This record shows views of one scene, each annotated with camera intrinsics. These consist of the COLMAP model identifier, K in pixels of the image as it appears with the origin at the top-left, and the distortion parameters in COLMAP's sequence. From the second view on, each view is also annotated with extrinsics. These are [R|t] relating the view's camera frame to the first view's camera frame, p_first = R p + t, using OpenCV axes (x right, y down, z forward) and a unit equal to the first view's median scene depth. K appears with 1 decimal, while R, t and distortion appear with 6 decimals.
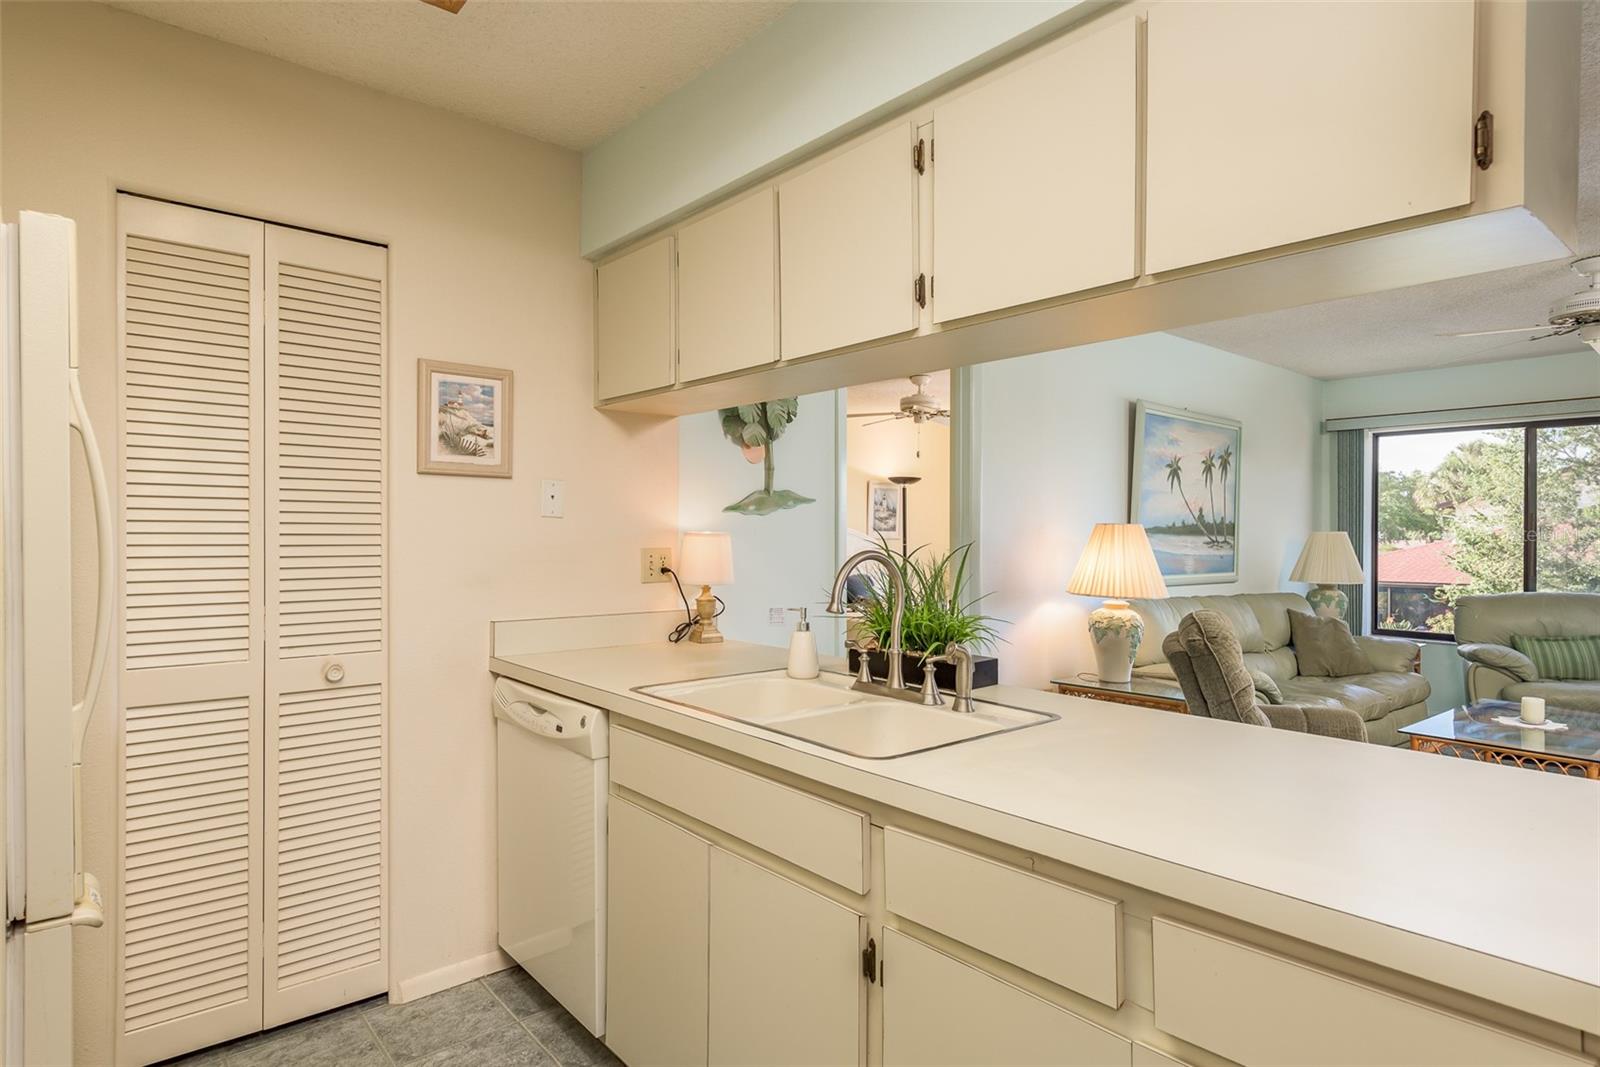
lens RADIAL K [[860.8, 0, 799.5], [0, 860.8, 538.1], [0, 0, 1]] dist [0.006640, -0.003452]
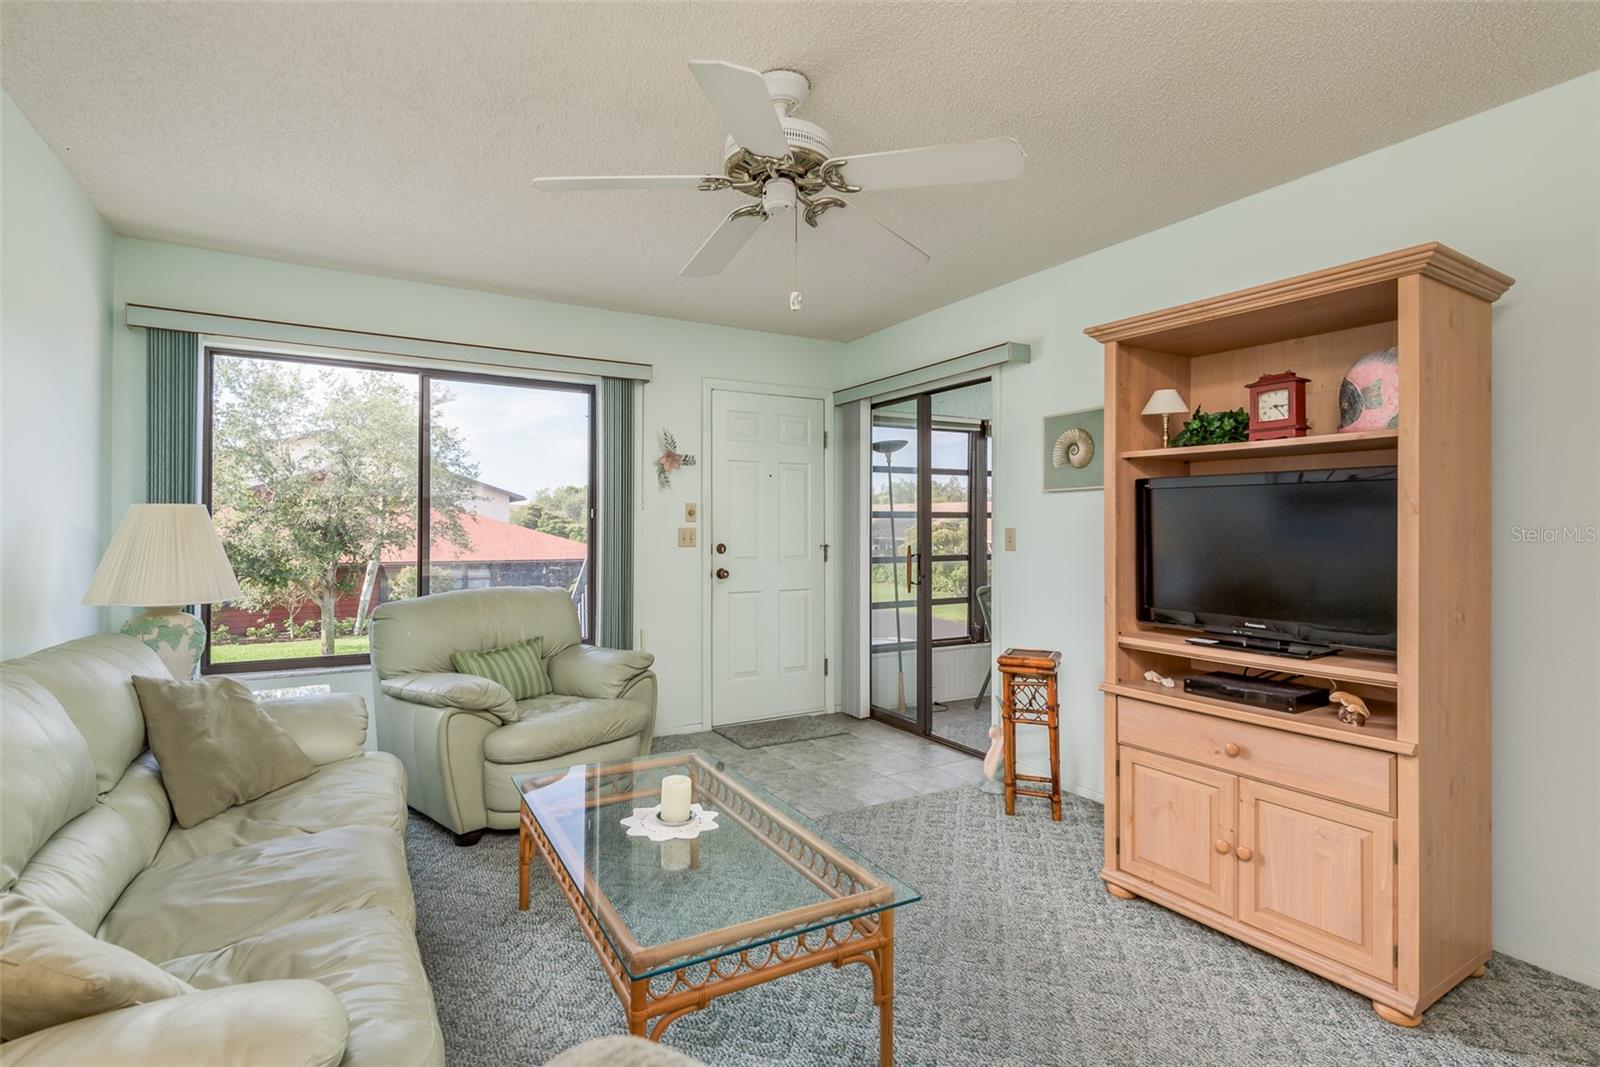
lens RADIAL K [[772.1, 0, 785.3], [0, 772.1, 523.3], [0, 0, 1]] dist [0.012043, -0.000714]
pose [[0.180879, 0.002510, 0.983502, 0.389843], [-0.005396, 0.999984, -0.001560, 0.006391], [-0.983491, -0.005025, 0.180890, 0.982045]]
